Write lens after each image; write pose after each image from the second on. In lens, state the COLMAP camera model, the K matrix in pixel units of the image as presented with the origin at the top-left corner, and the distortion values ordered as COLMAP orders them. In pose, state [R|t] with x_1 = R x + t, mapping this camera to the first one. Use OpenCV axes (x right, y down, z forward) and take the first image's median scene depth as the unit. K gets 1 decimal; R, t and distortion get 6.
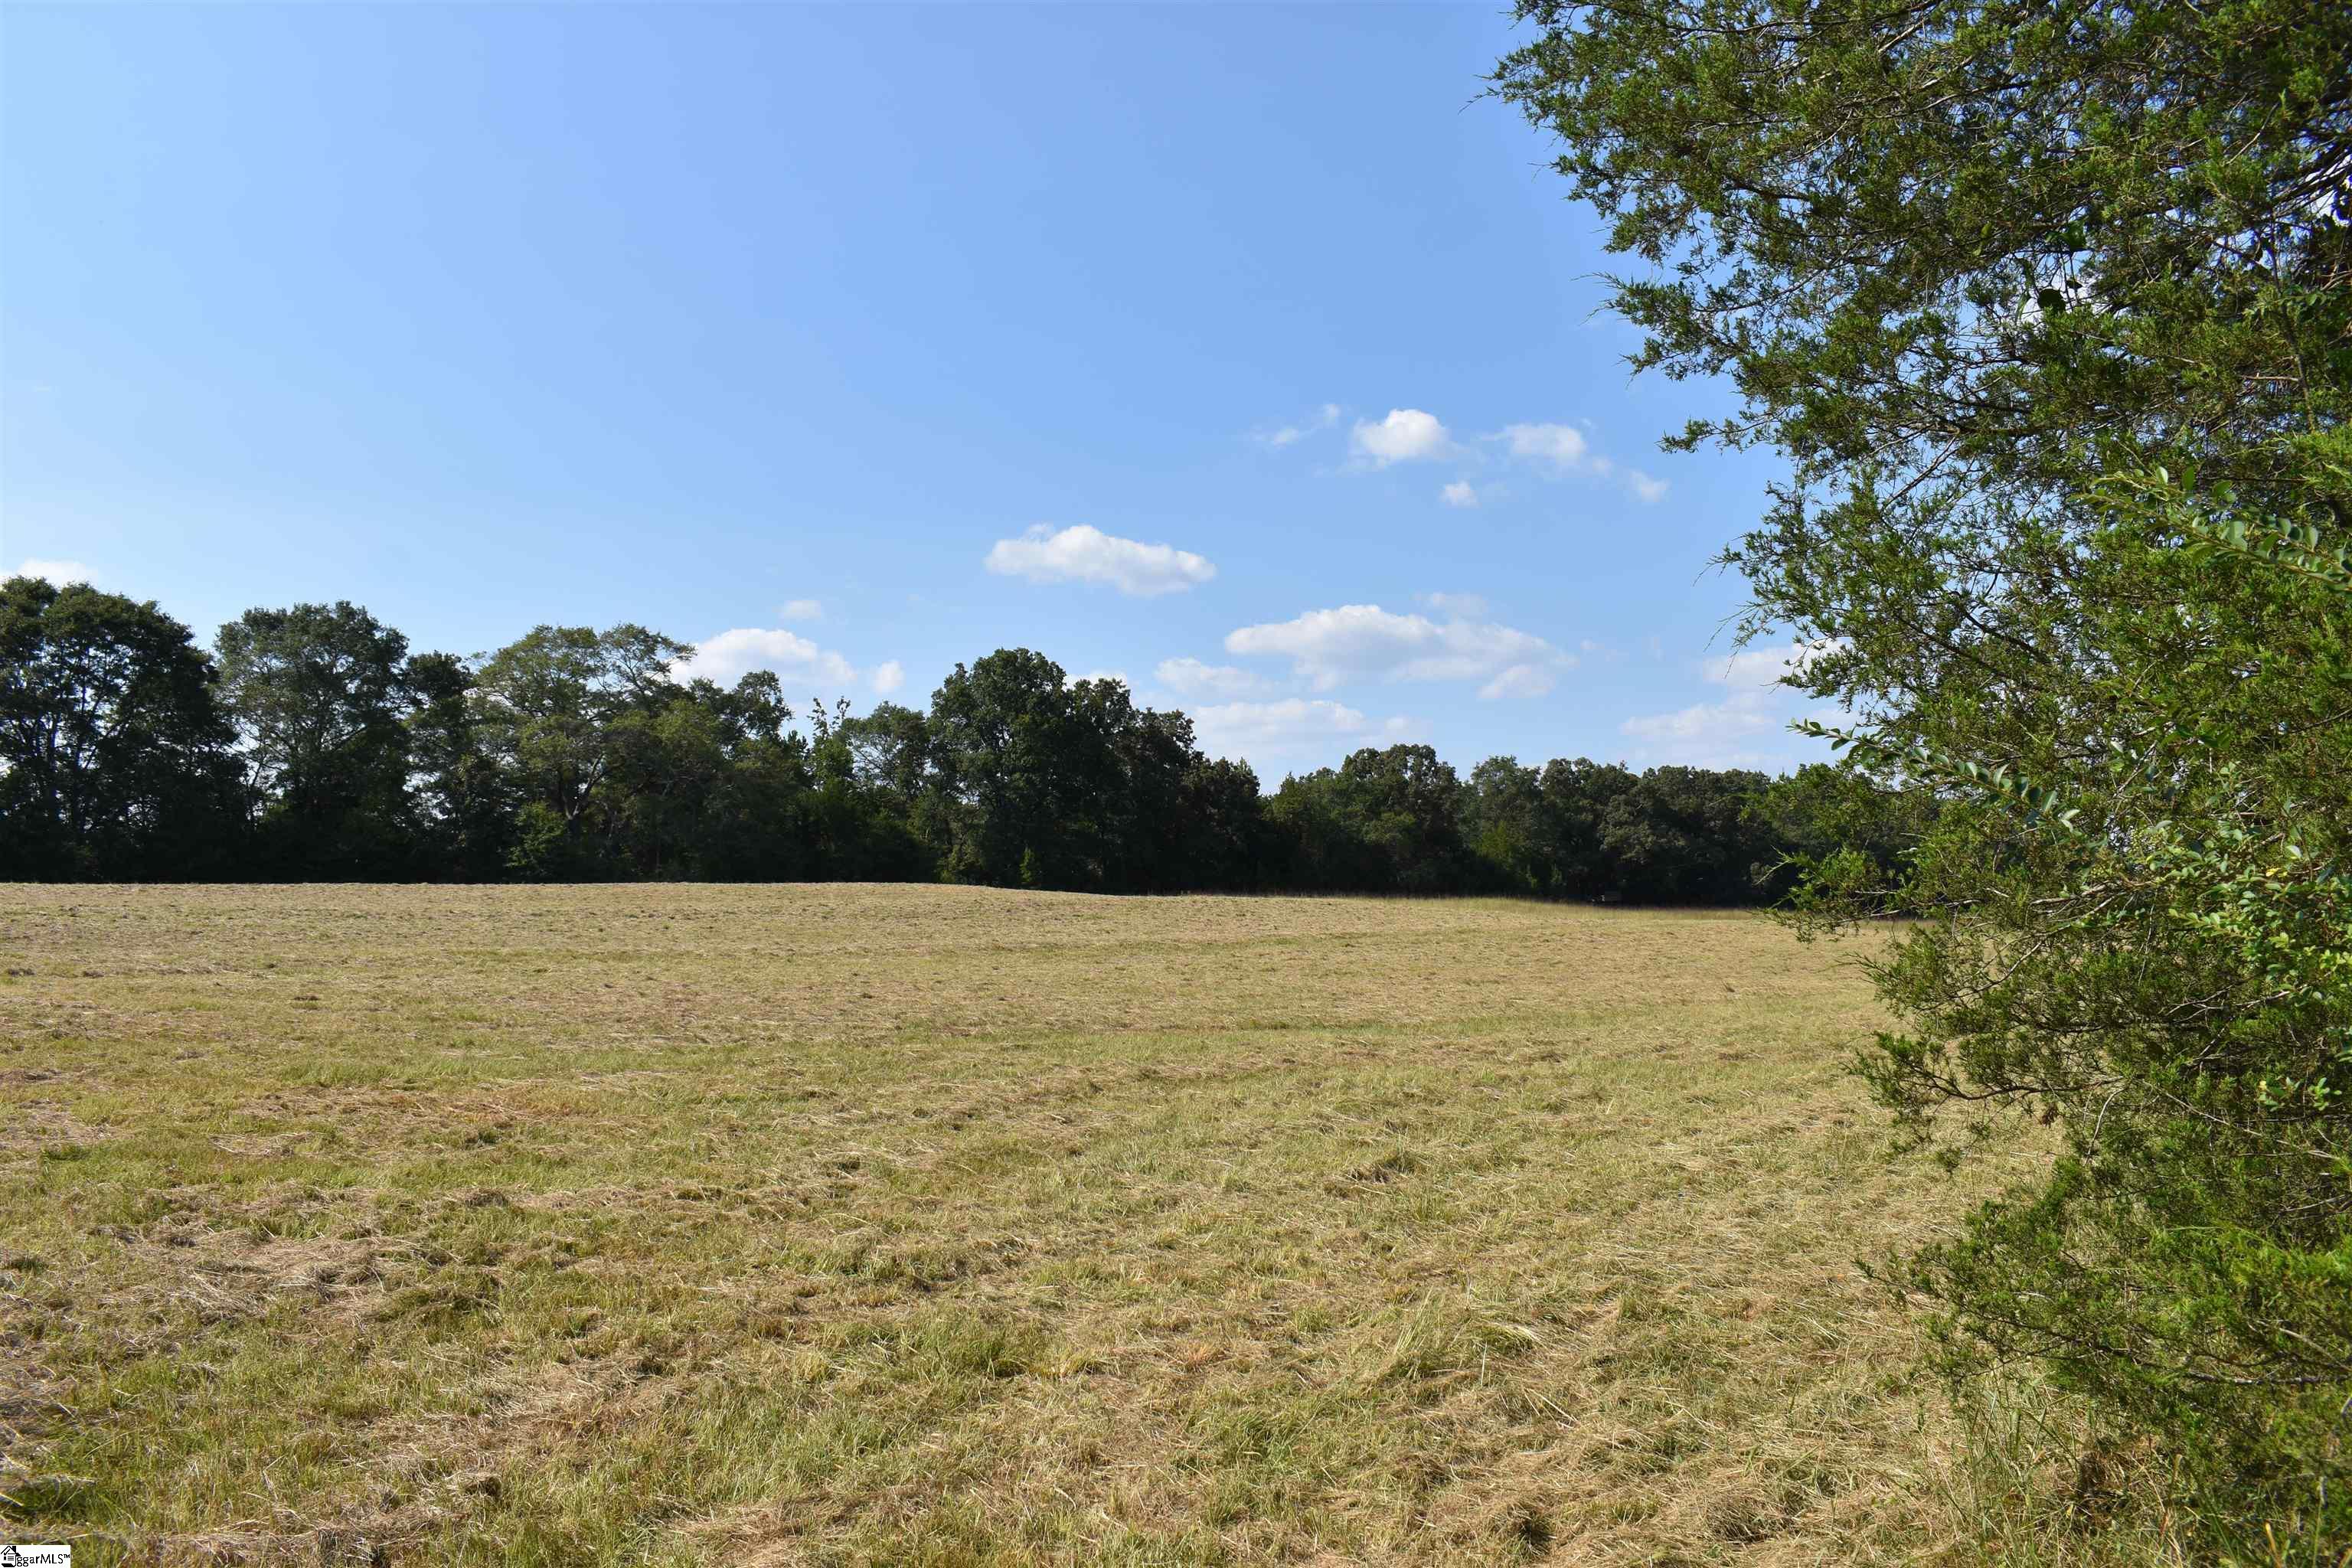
lens RADIAL K [[2030.8, 0, 1189.2], [0, 2030.8, 783.7], [0, 0, 1]] dist [-0.089445, 0.014916]
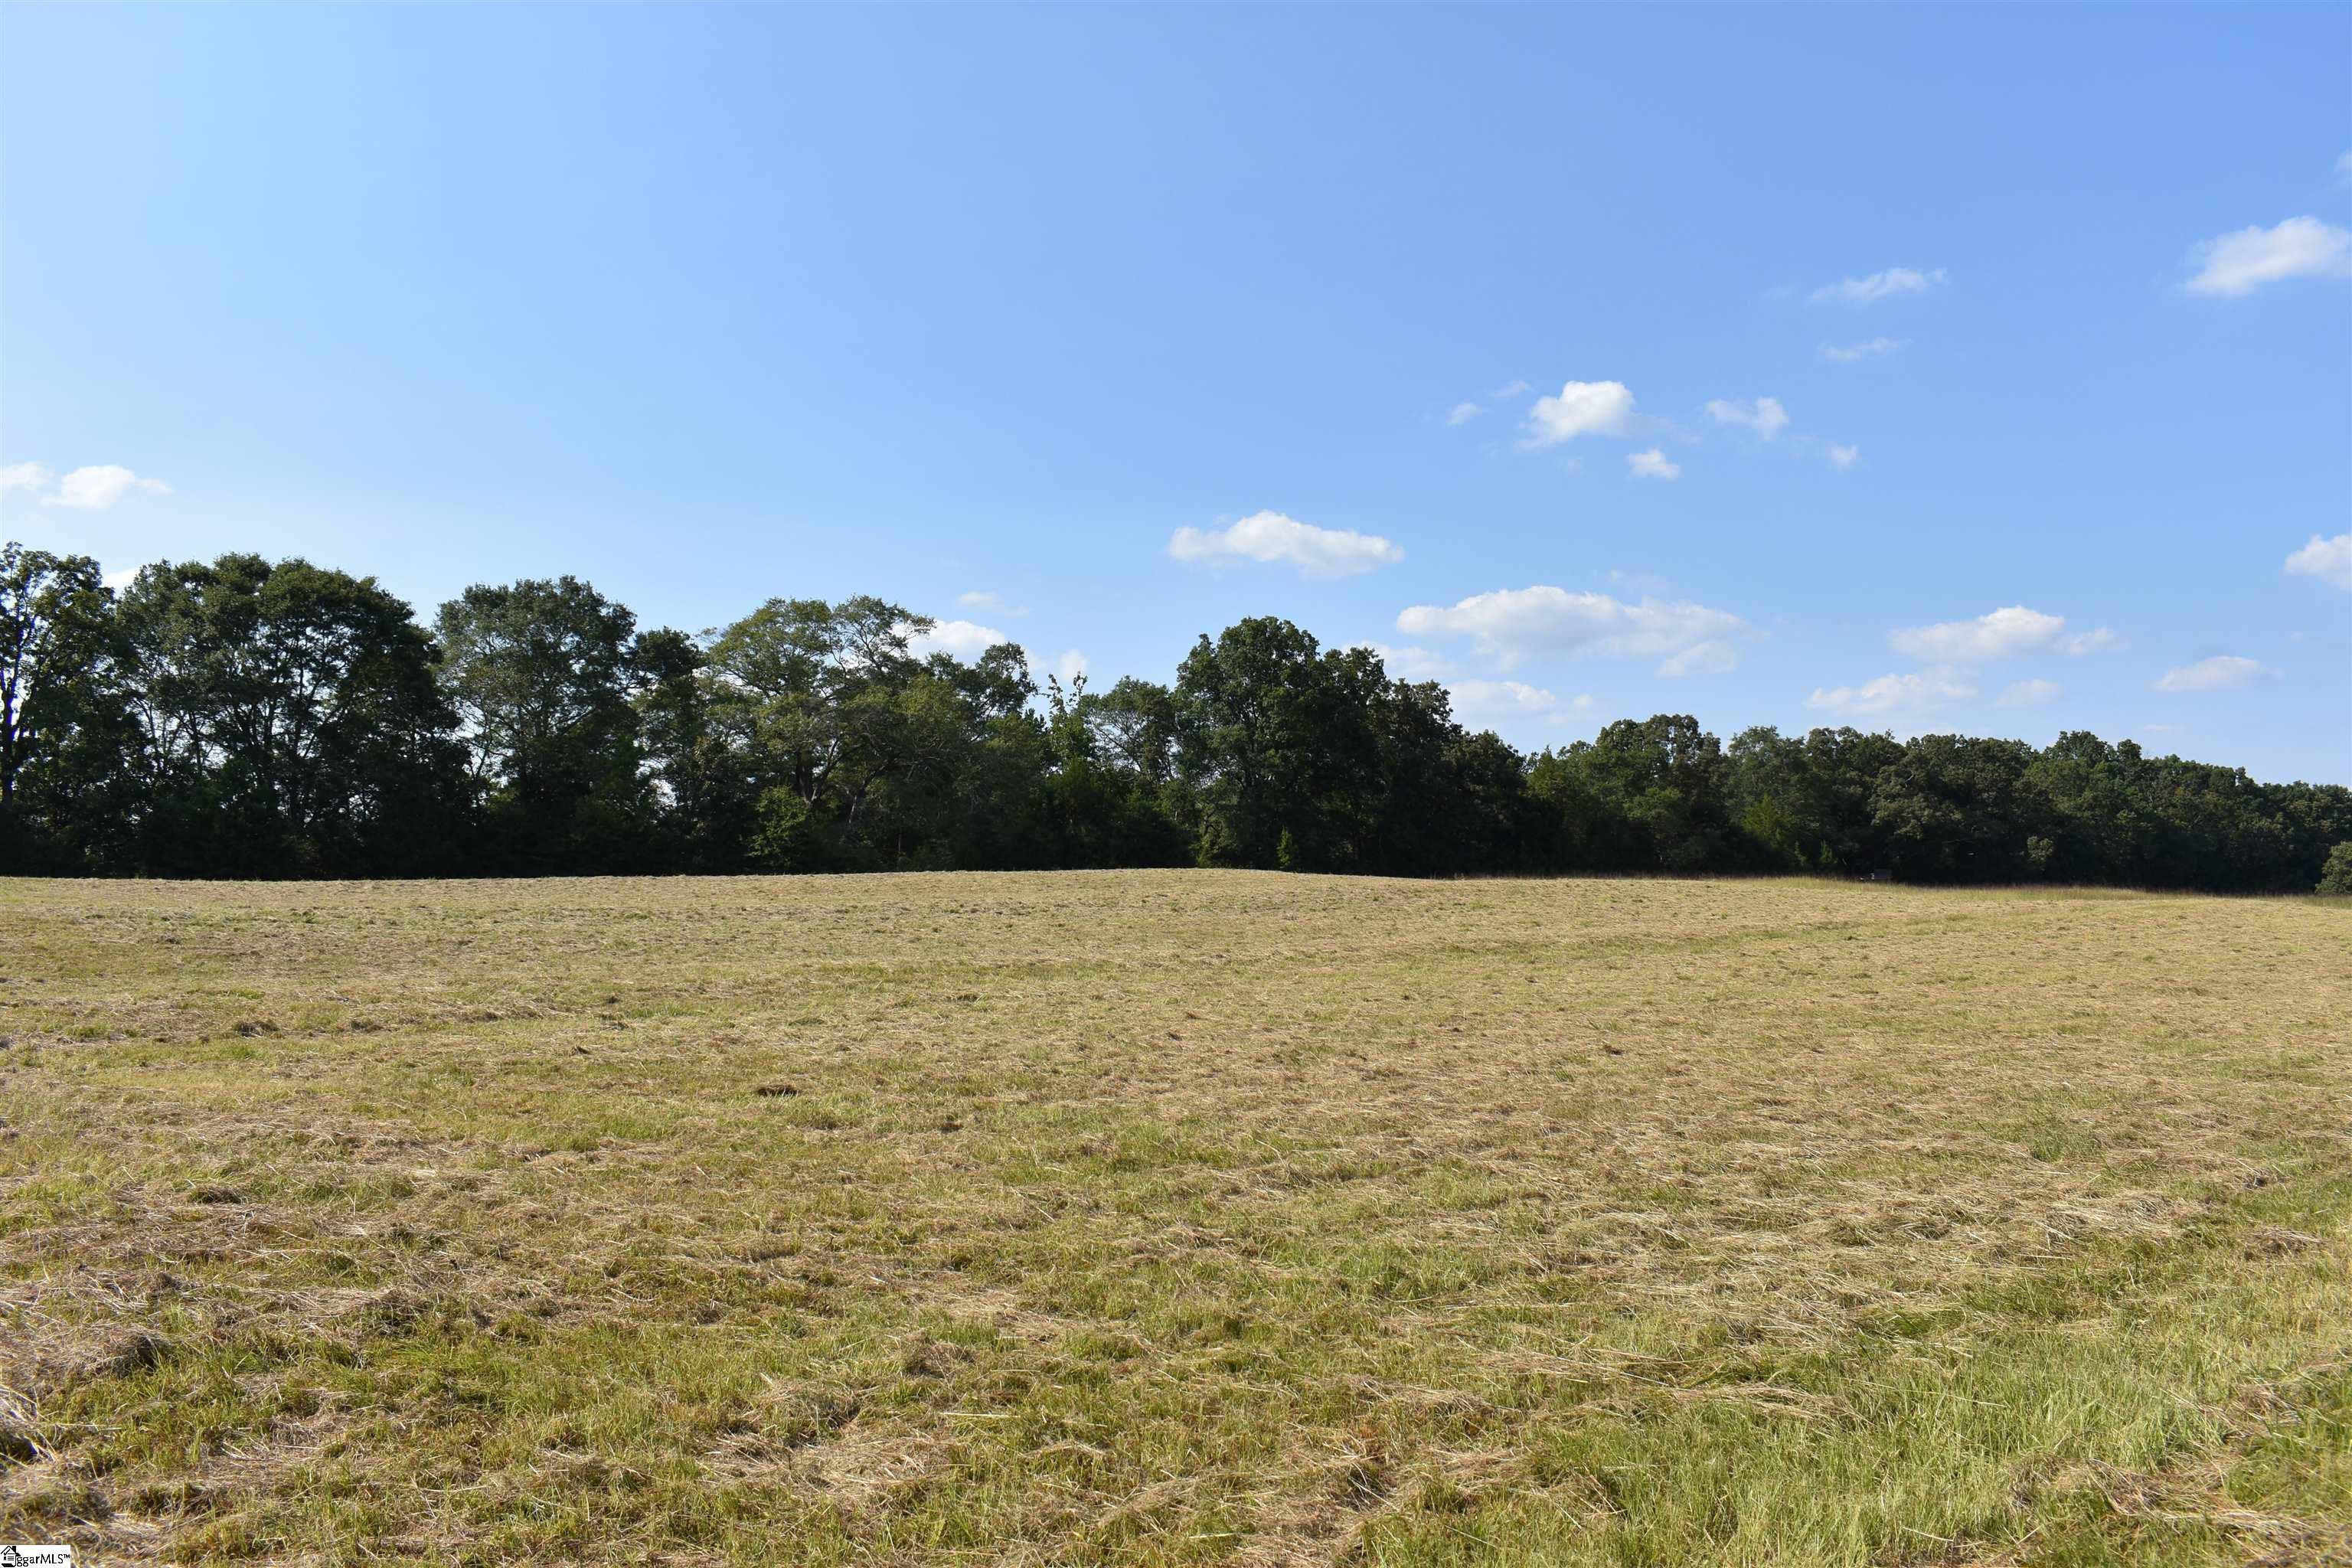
lens RADIAL K [[2030.8, 0, 1174.3], [0, 2030.8, 779.8], [0, 0, 1]] dist [-0.089445, 0.014916]
pose [[0.995146, -0.015608, -0.097169, -0.054958], [0.016156, 0.999858, 0.004853, 0.004851], [0.097079, -0.006399, 0.995256, 0.095757]]
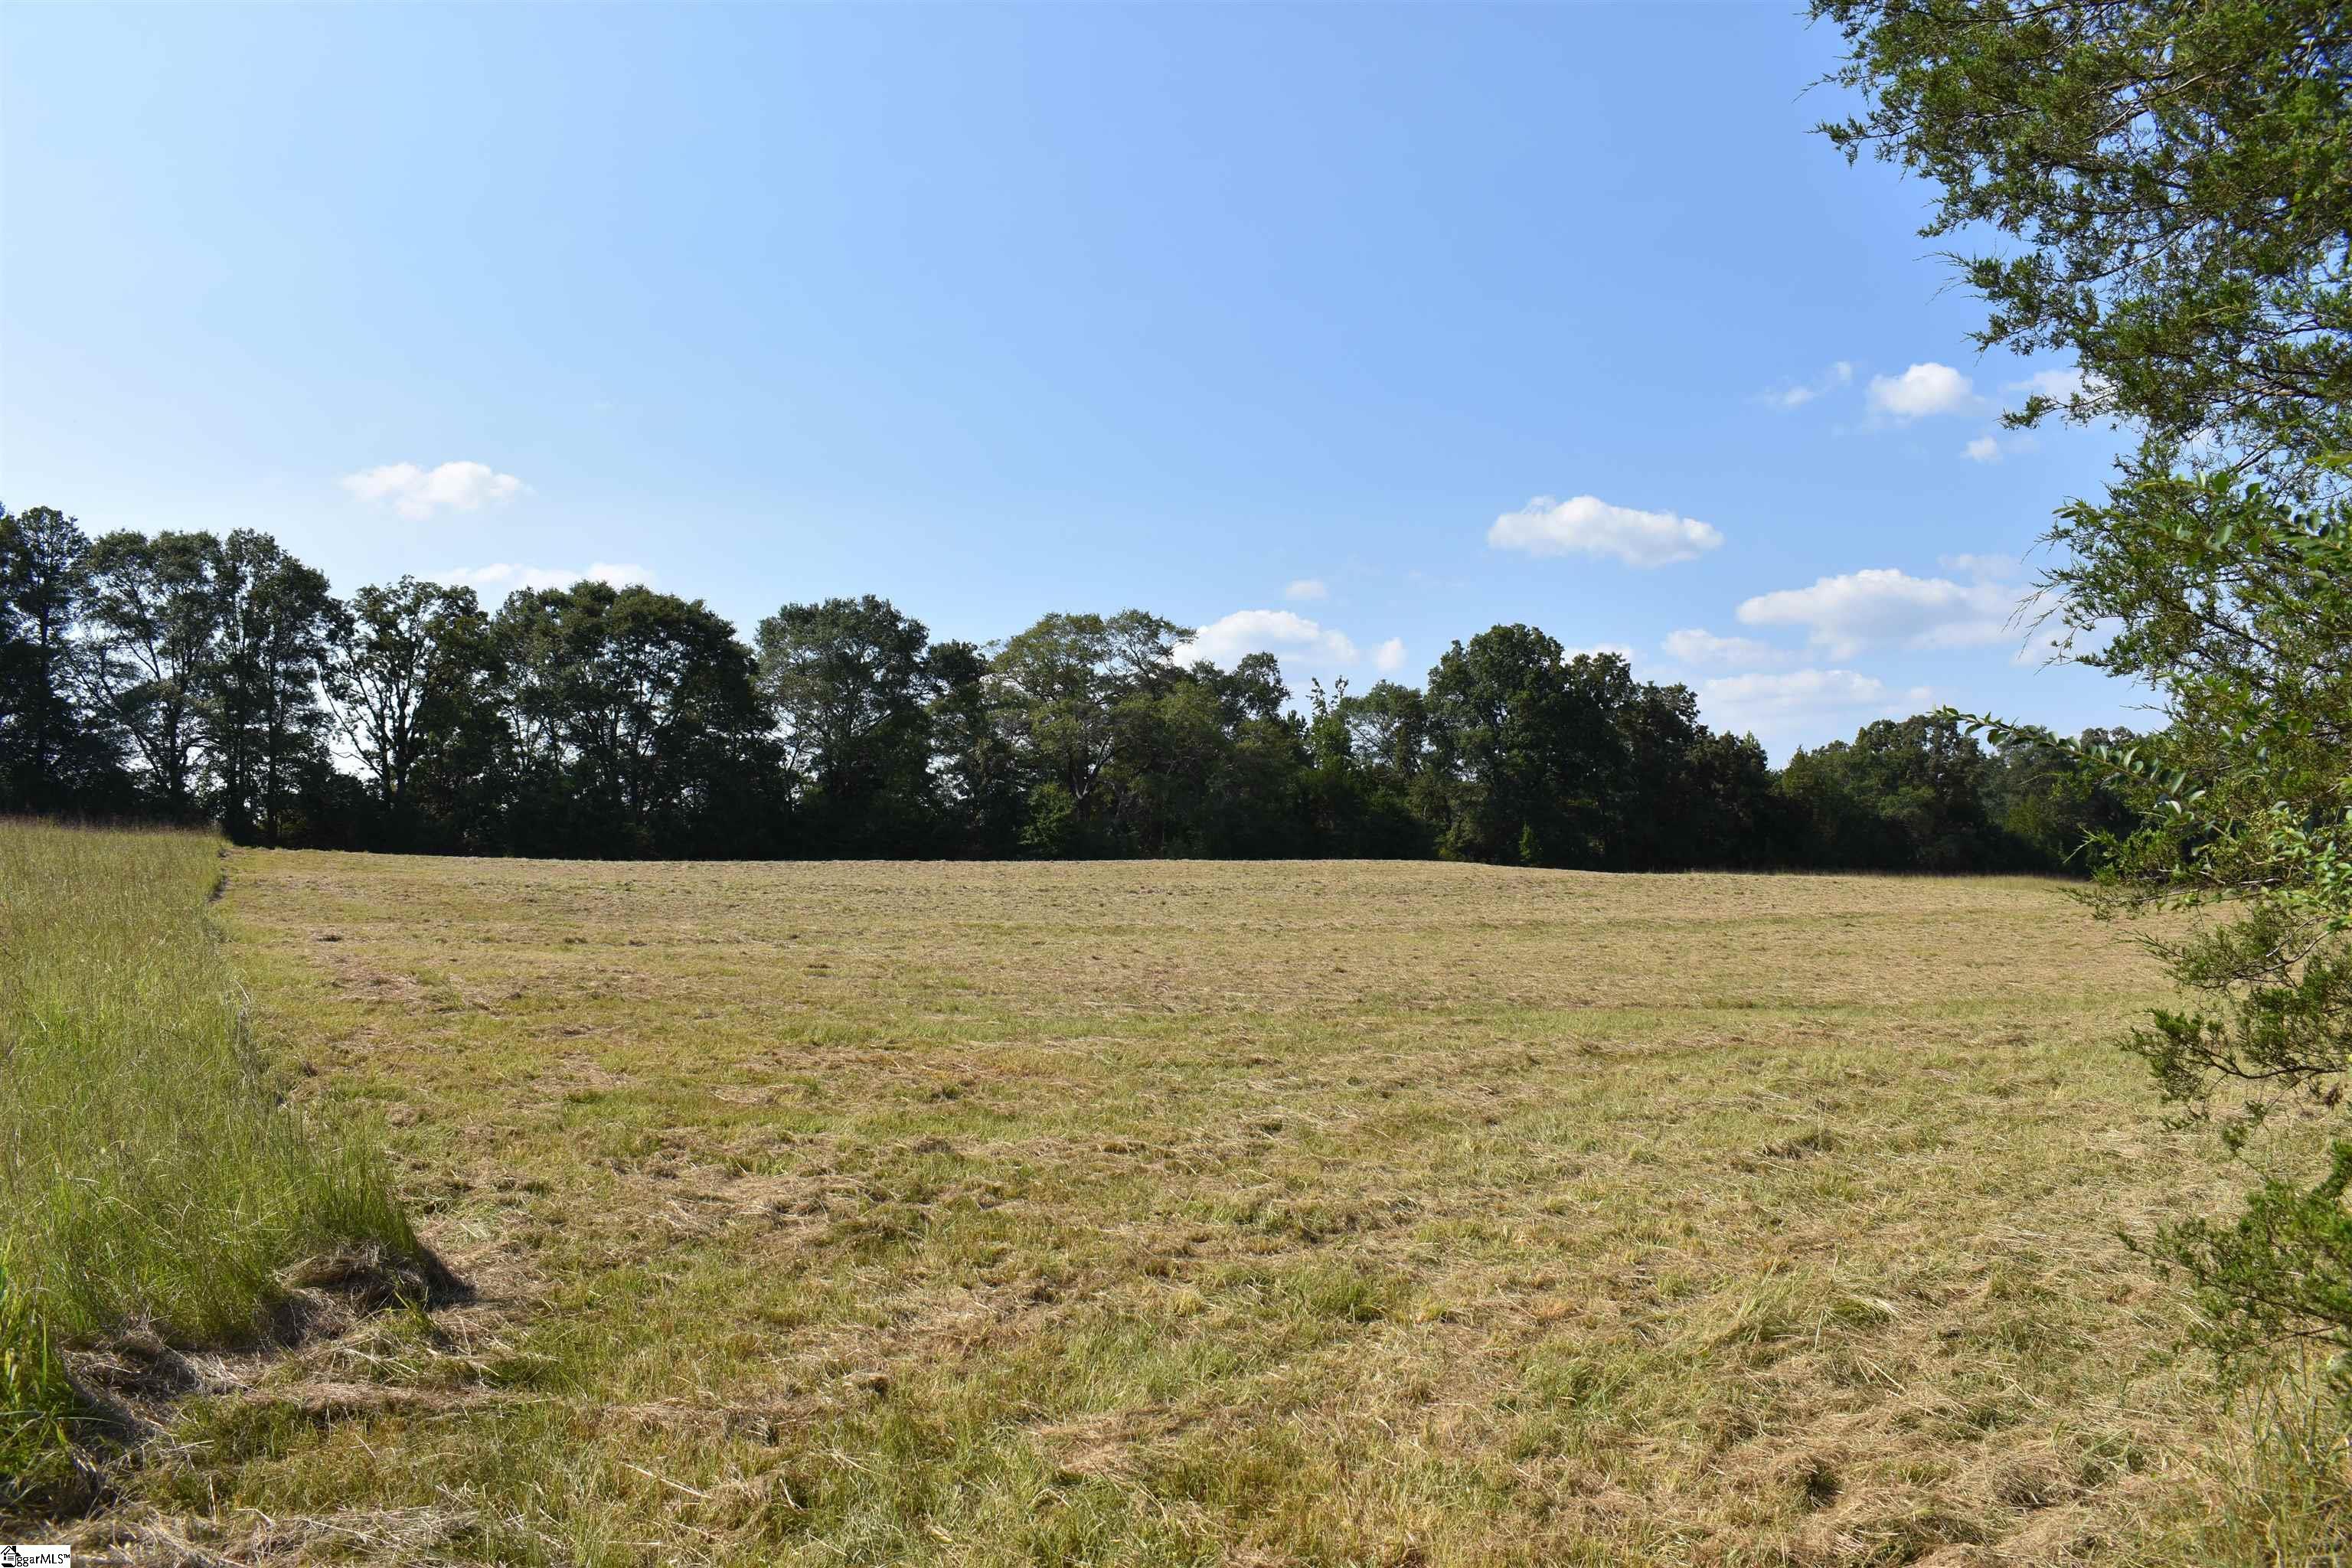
lens RADIAL K [[2030.8, 0, 1177.4], [0, 2030.8, 784.6], [0, 0, 1]] dist [-0.089445, 0.014916]
pose [[0.968215, -0.007096, -0.250020, 0.004140], [0.010025, 0.999895, 0.010444, -0.000147], [0.249919, -0.012618, 0.968184, -0.002990]]
